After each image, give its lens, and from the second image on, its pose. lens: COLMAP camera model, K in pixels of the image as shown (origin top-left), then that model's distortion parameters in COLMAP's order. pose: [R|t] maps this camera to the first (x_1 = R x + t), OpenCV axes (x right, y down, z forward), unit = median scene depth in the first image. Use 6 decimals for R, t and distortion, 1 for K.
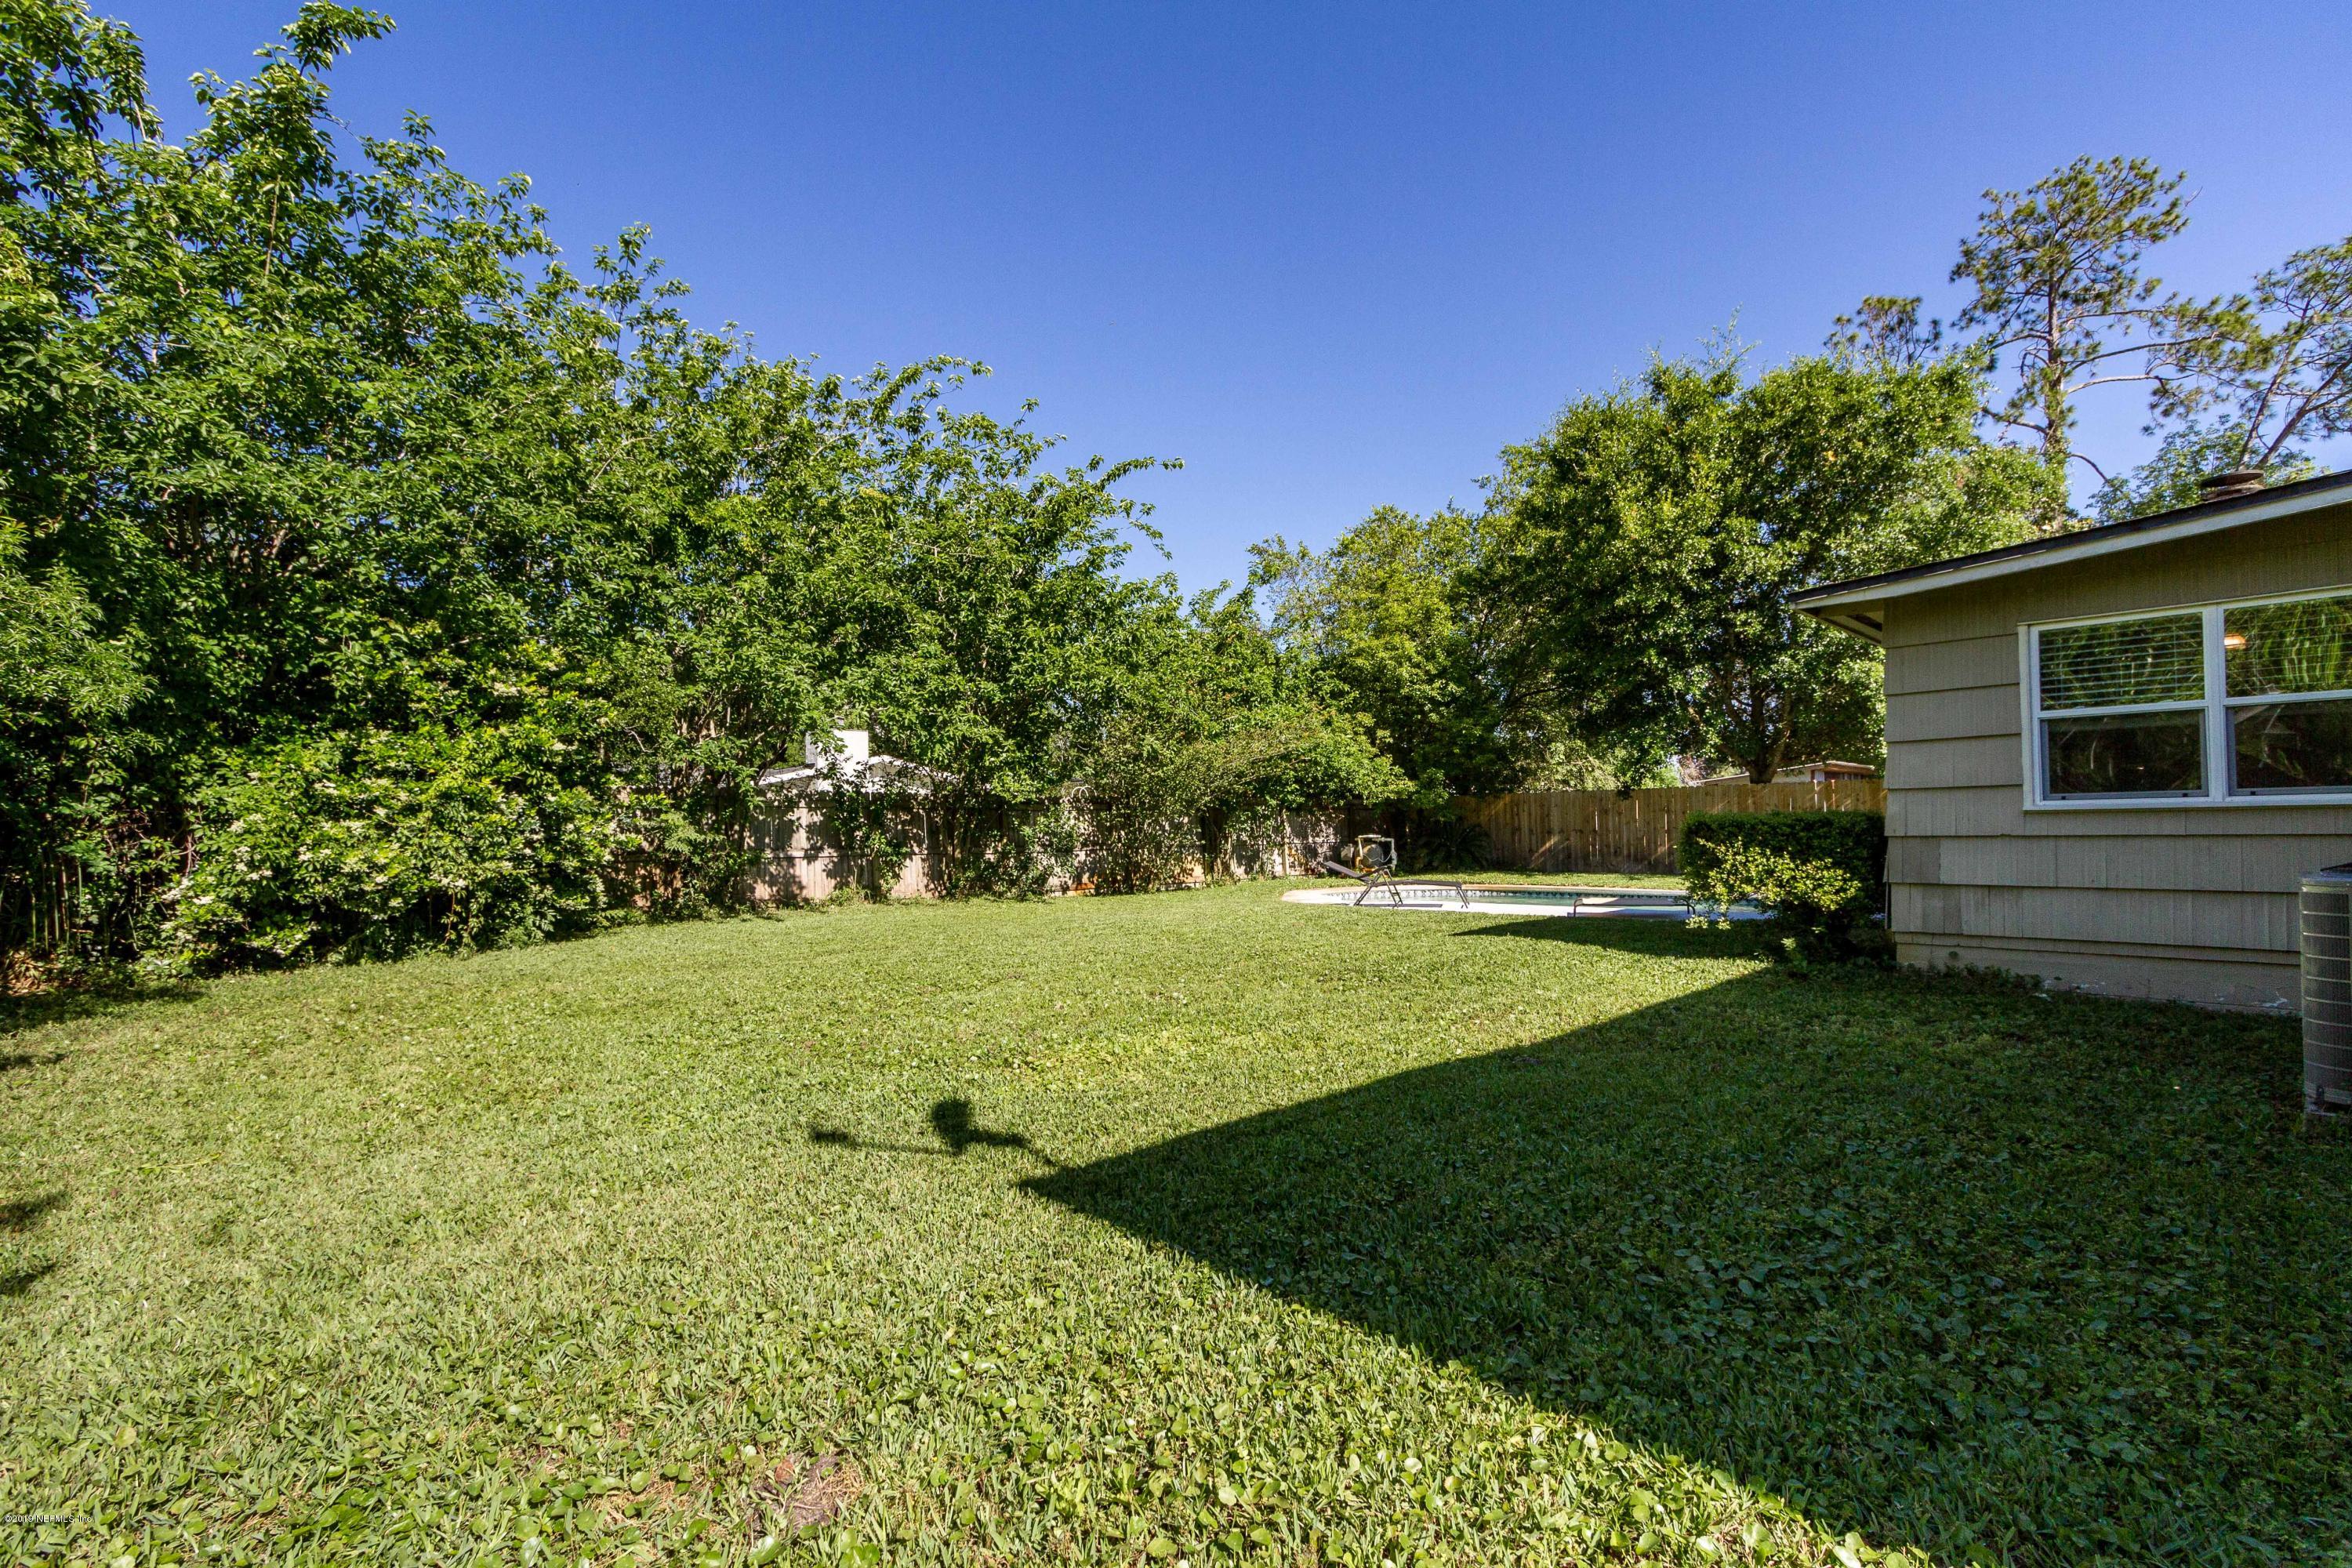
lens RADIAL K [[1068.6, 0, 1172.1], [0, 1068.6, 788.2], [0, 0, 1]] dist [0.006997, -0.001081]
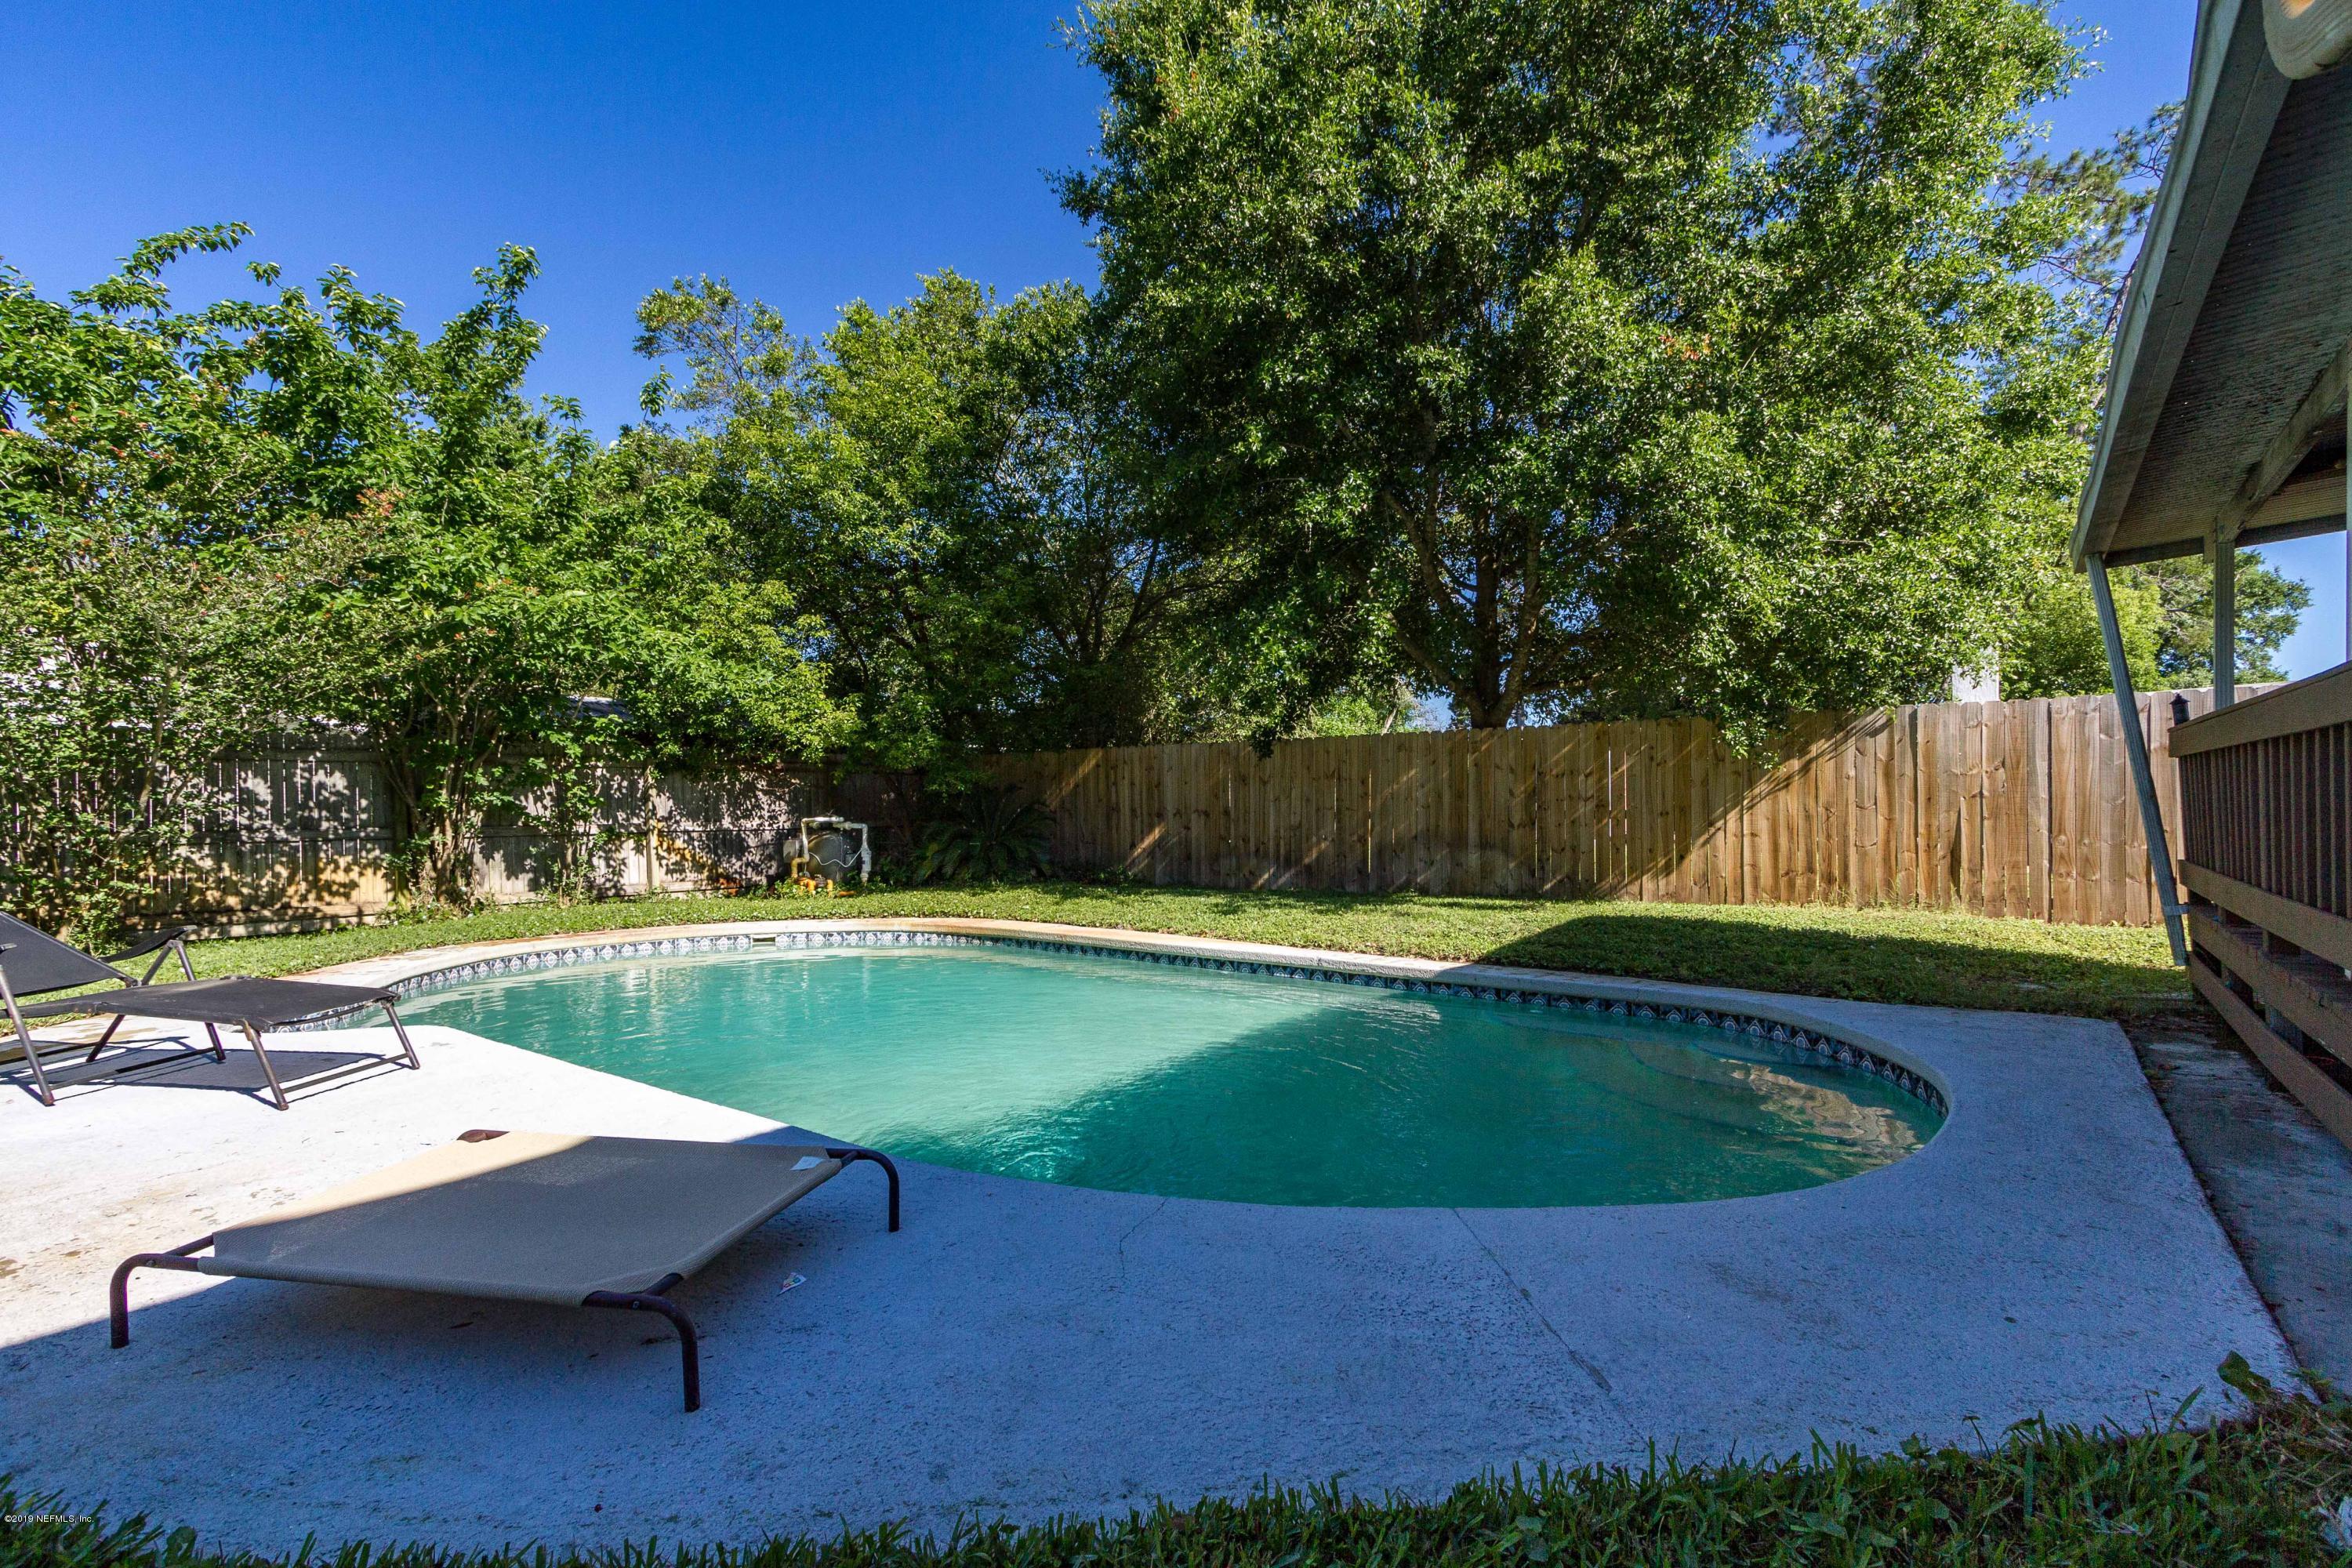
lens RADIAL K [[1068.6, 0, 1165.3], [0, 1068.6, 789.6], [0, 0, 1]] dist [0.006997, -0.001081]
pose [[0.988805, 0.013204, 0.148629, 0.302138], [-0.017189, 0.999525, 0.025565, 0.015076], [-0.148221, -0.027833, 0.988563, 0.476530]]
